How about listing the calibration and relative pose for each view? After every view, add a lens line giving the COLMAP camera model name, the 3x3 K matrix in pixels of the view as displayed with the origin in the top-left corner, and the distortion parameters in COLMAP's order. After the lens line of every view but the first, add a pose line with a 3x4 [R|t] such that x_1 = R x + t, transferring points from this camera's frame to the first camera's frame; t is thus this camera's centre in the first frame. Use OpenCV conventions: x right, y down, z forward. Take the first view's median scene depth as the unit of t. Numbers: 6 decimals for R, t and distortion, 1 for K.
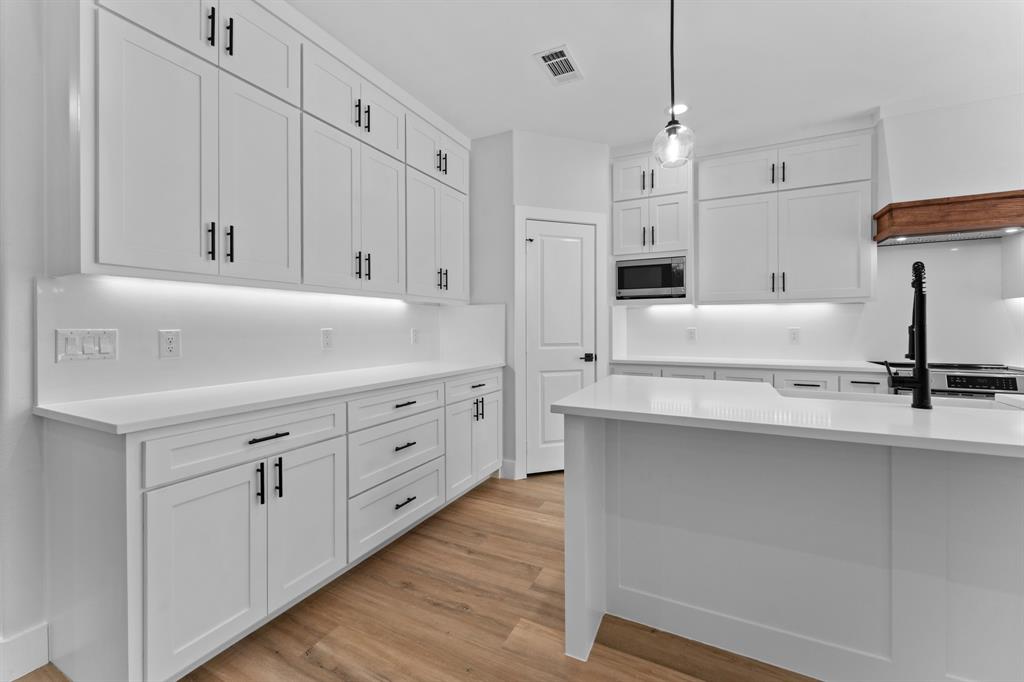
lens RADIAL K [[414.8, 0, 510.3], [0, 414.8, 327.1], [0, 0, 1]] dist [-0.001604, -0.000243]
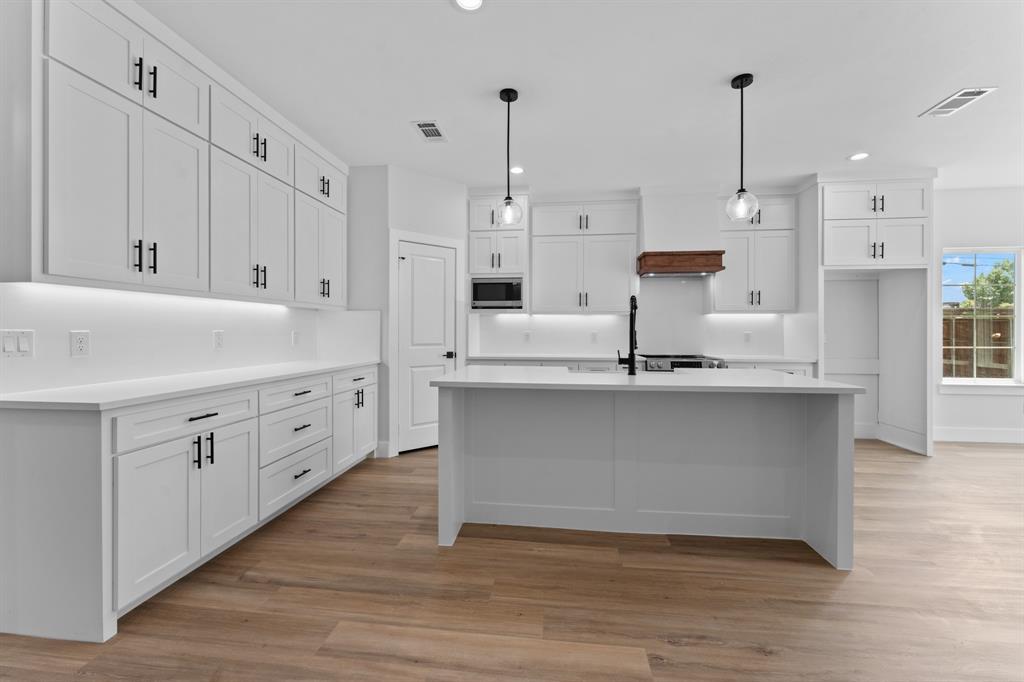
lens RADIAL K [[413.5, 0, 513.0], [0, 413.5, 330.5], [0, 0, 1]] dist [-0.001077, -0.000366]
pose [[0.938793, 0.005309, 0.344441, -0.082511], [-0.004972, 0.999986, -0.001860, 0.001546], [-0.344446, 0.000034, 0.938806, -0.312508]]
